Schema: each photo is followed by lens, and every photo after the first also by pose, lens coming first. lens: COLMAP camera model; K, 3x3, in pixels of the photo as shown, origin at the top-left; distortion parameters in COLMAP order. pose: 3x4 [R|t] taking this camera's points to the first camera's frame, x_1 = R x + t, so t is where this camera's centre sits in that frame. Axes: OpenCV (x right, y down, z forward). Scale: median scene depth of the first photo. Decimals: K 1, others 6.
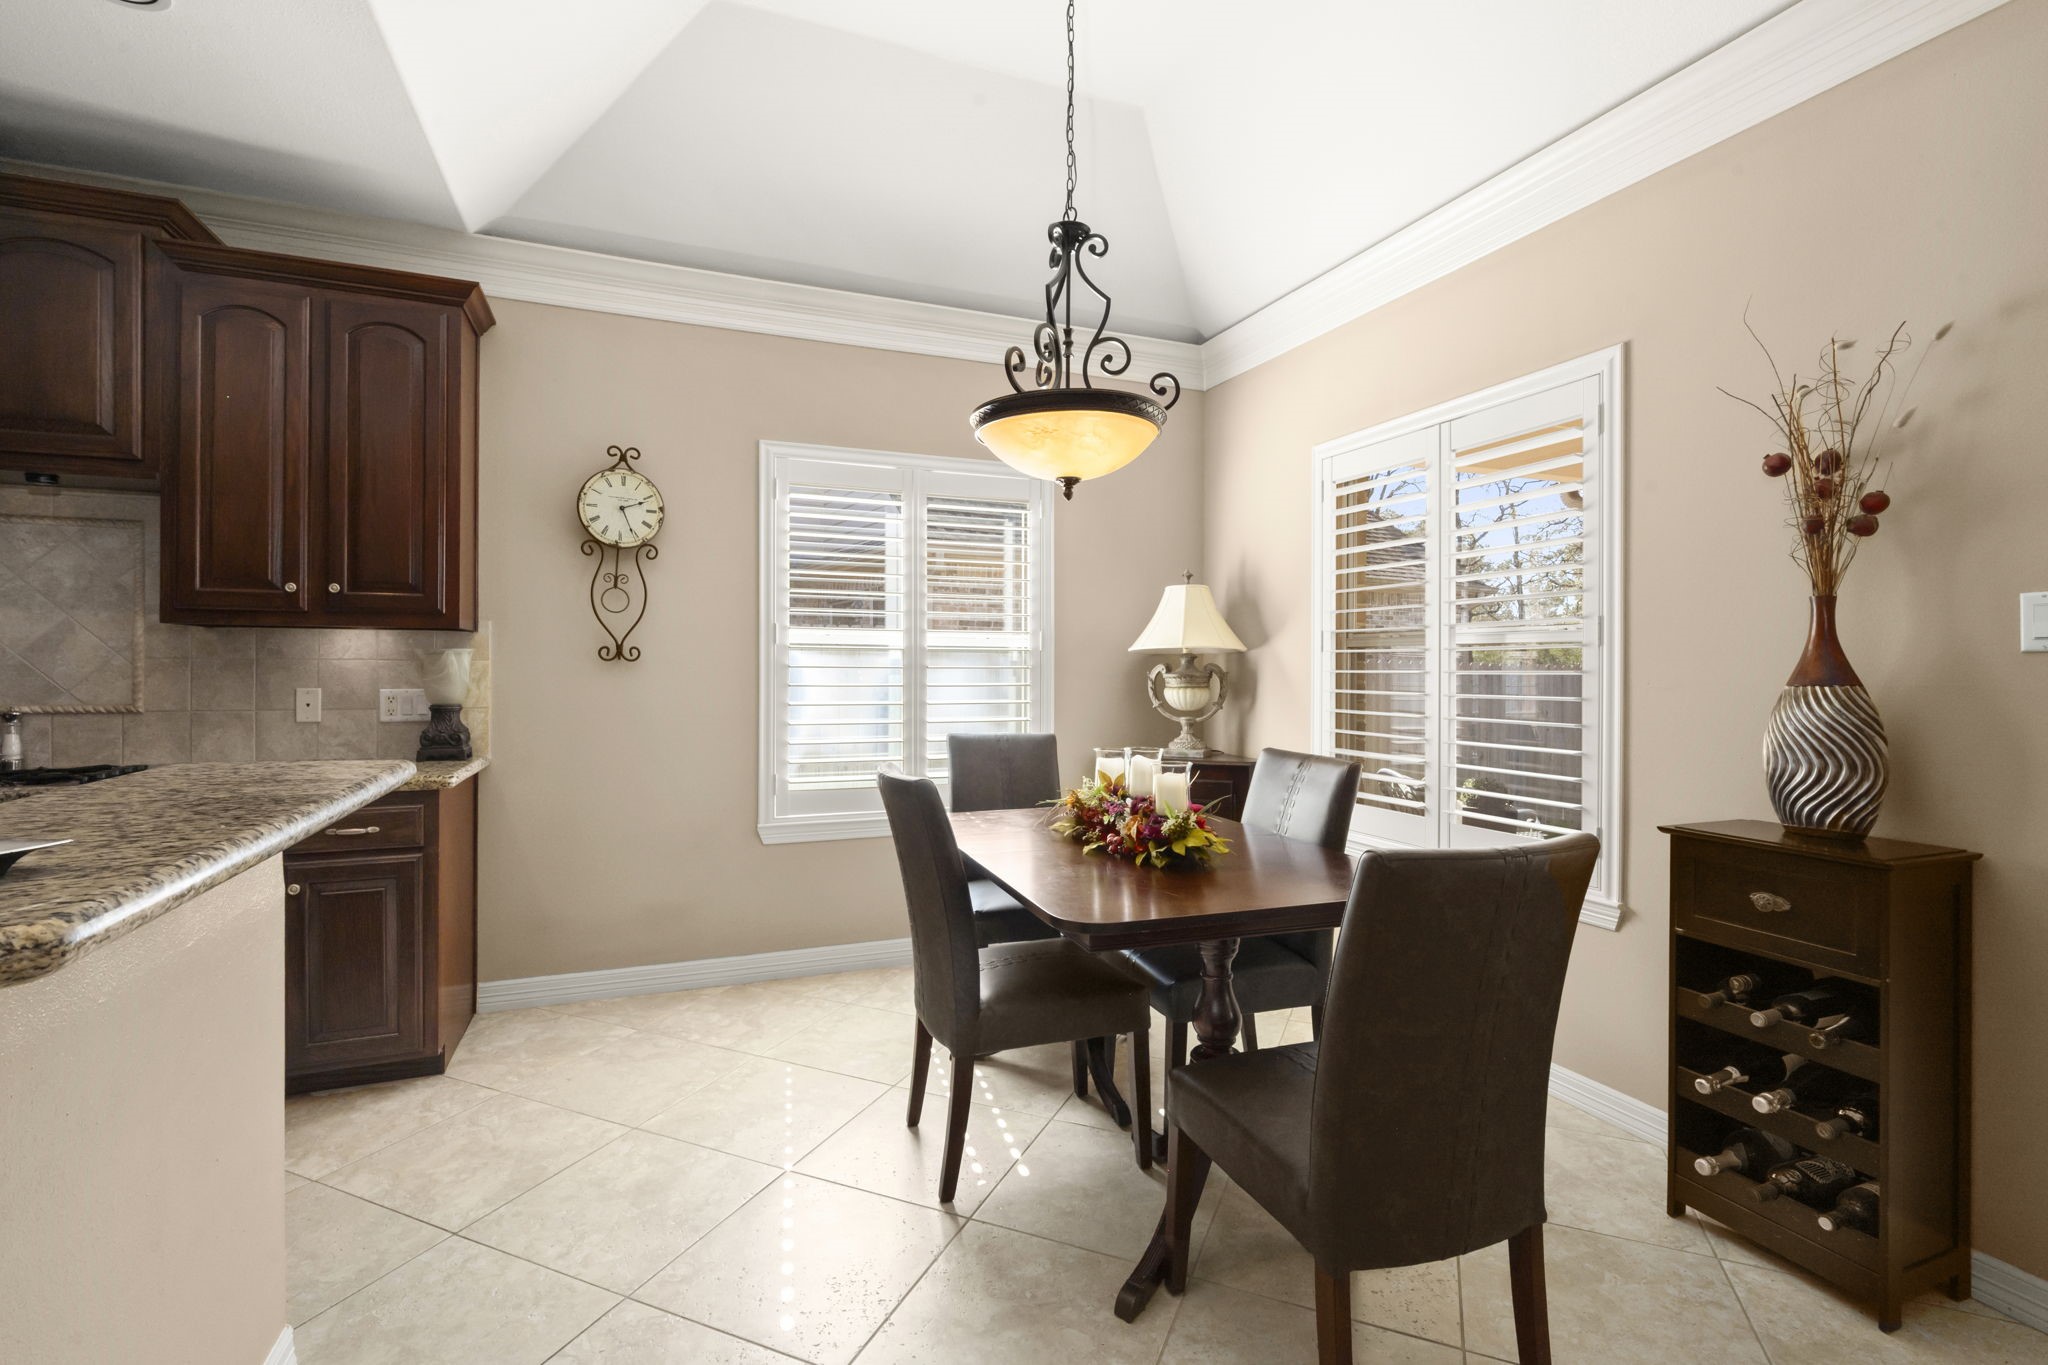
lens RADIAL K [[921.7, 0, 1027.4], [0, 921.7, 665.3], [0, 0, 1]] dist [-0.000759, -0.000122]
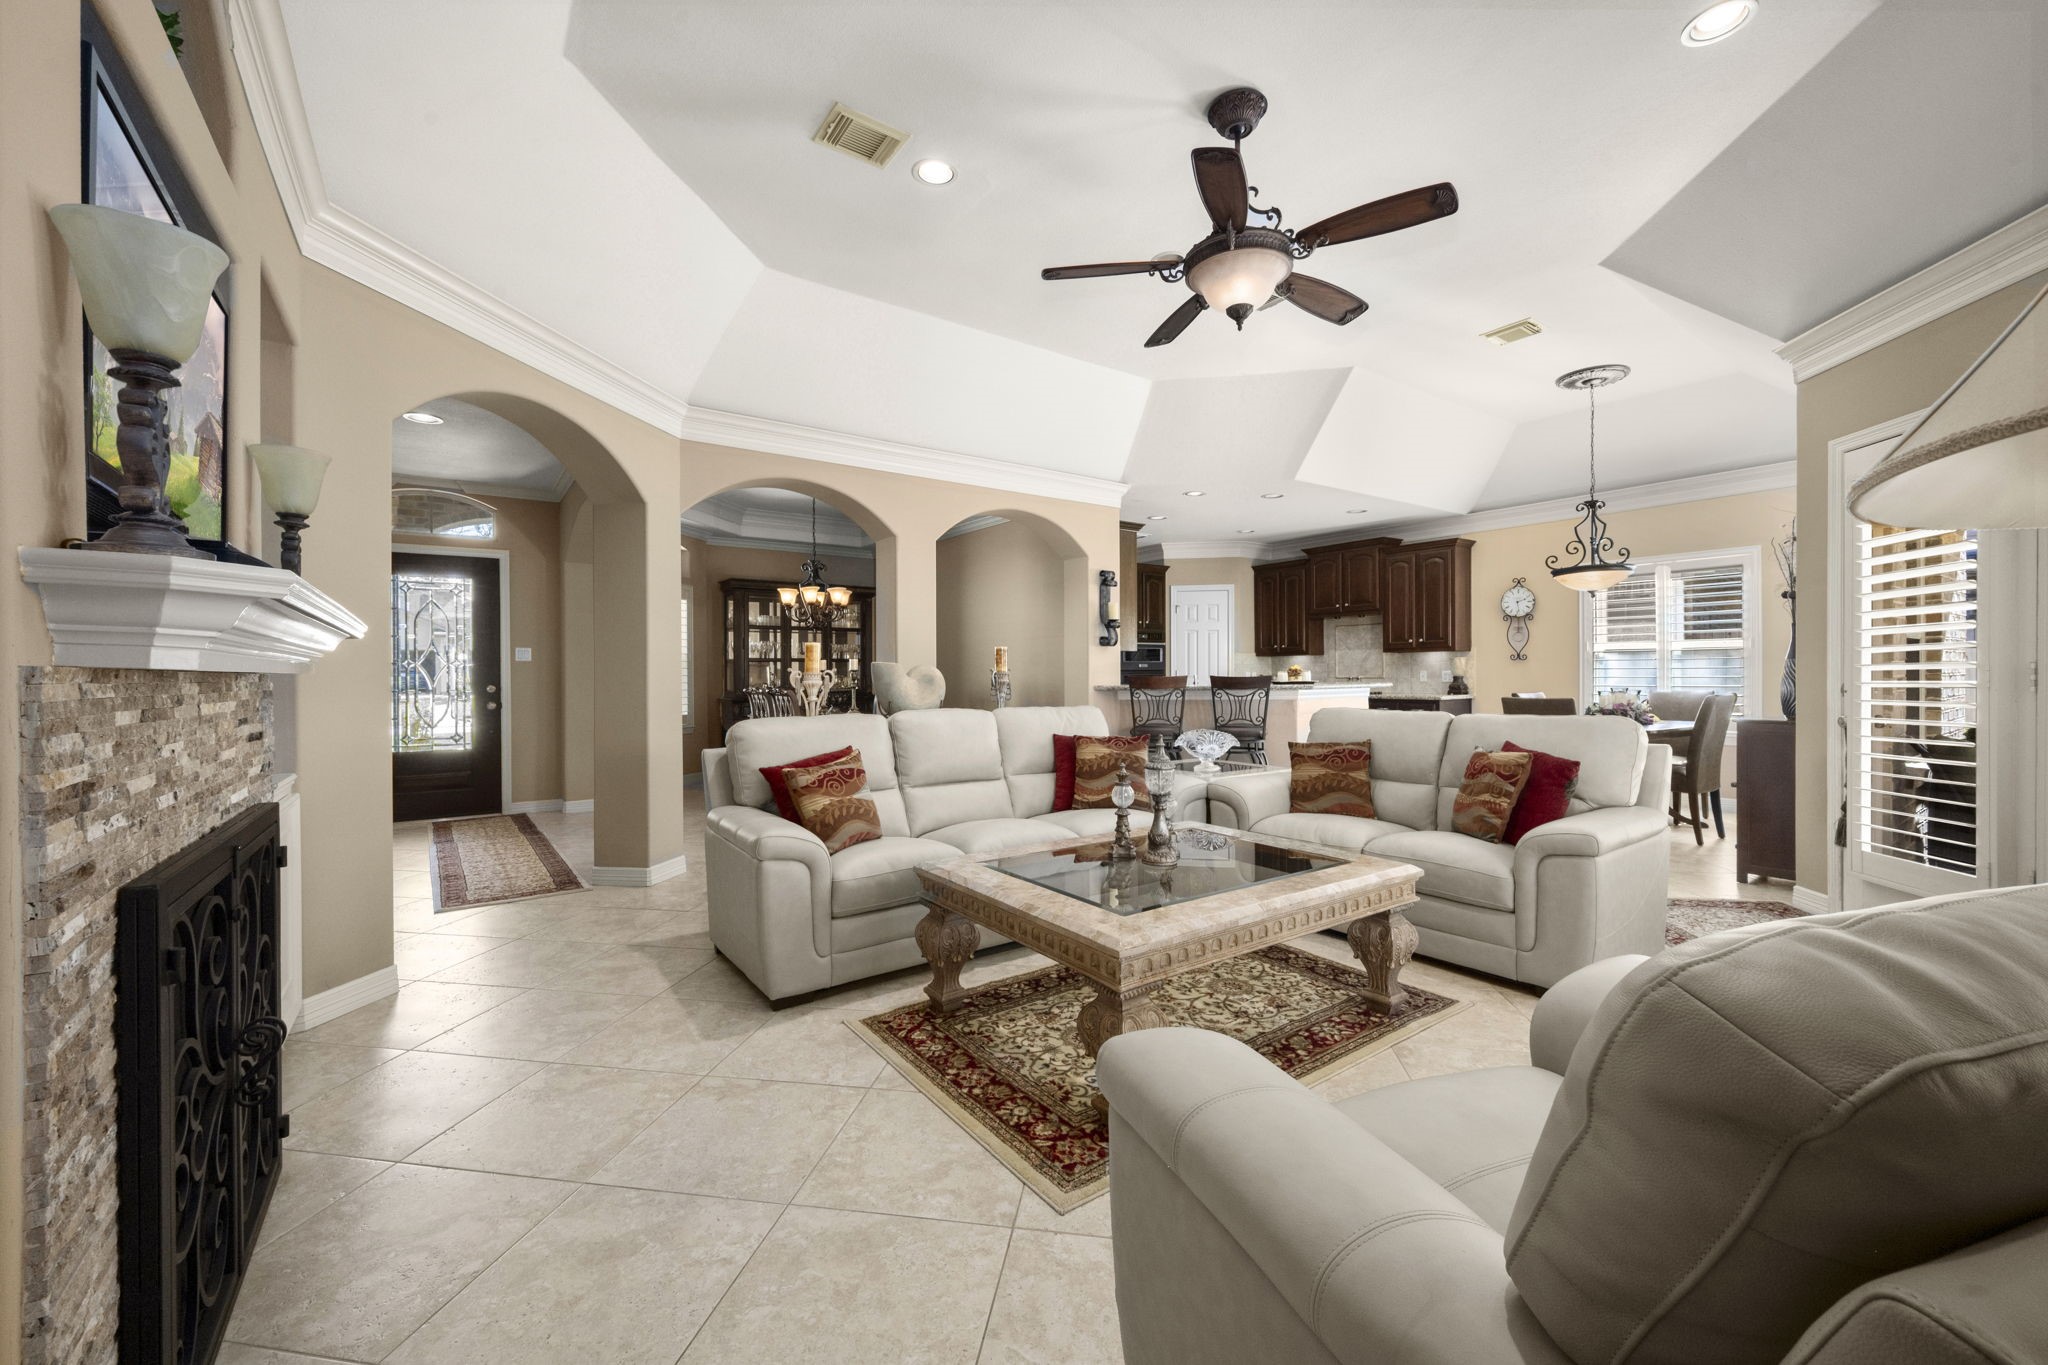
lens RADIAL K [[814.7, 0, 1028.4], [0, 814.7, 673.4], [0, 0, 1]] dist [-0.000607, -0.000074]
pose [[0.239130, -0.016418, -0.970849, 1.522271], [0.002233, 0.999864, -0.016359, 0.070268], [0.970985, 0.001744, 0.239134, -0.938014]]
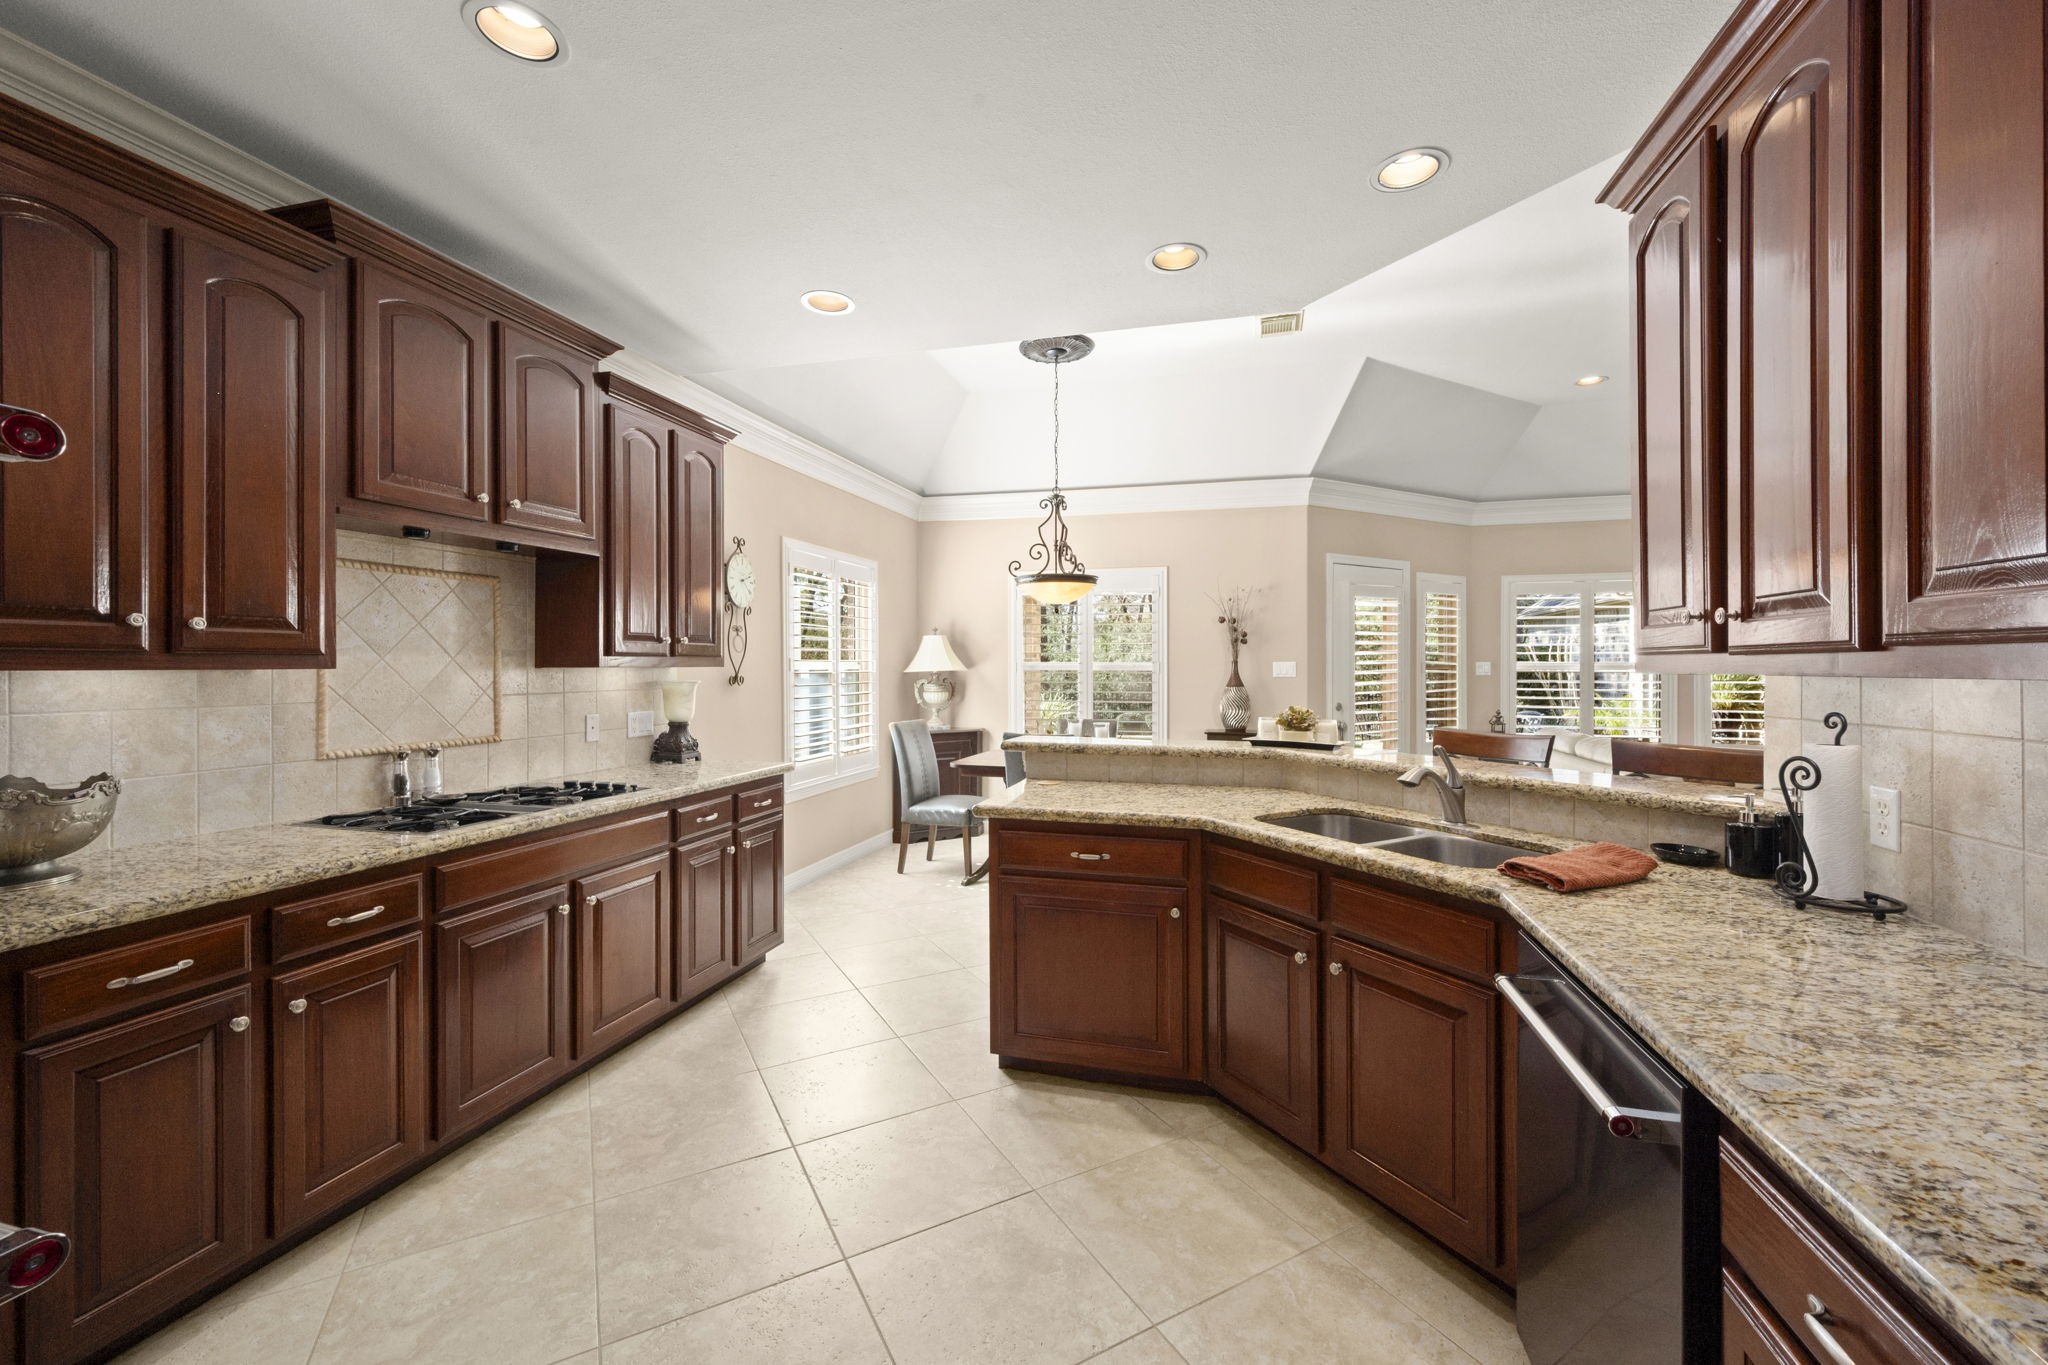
lens RADIAL K [[814.7, 0, 1028.4], [0, 814.7, 673.4], [0, 0, 1]] dist [-0.000607, -0.000074]
pose [[0.603705, -0.013518, 0.797093, -1.209976], [0.001301, 0.999872, 0.015971, -0.044480], [-0.797207, -0.008604, 0.603645, -0.136595]]
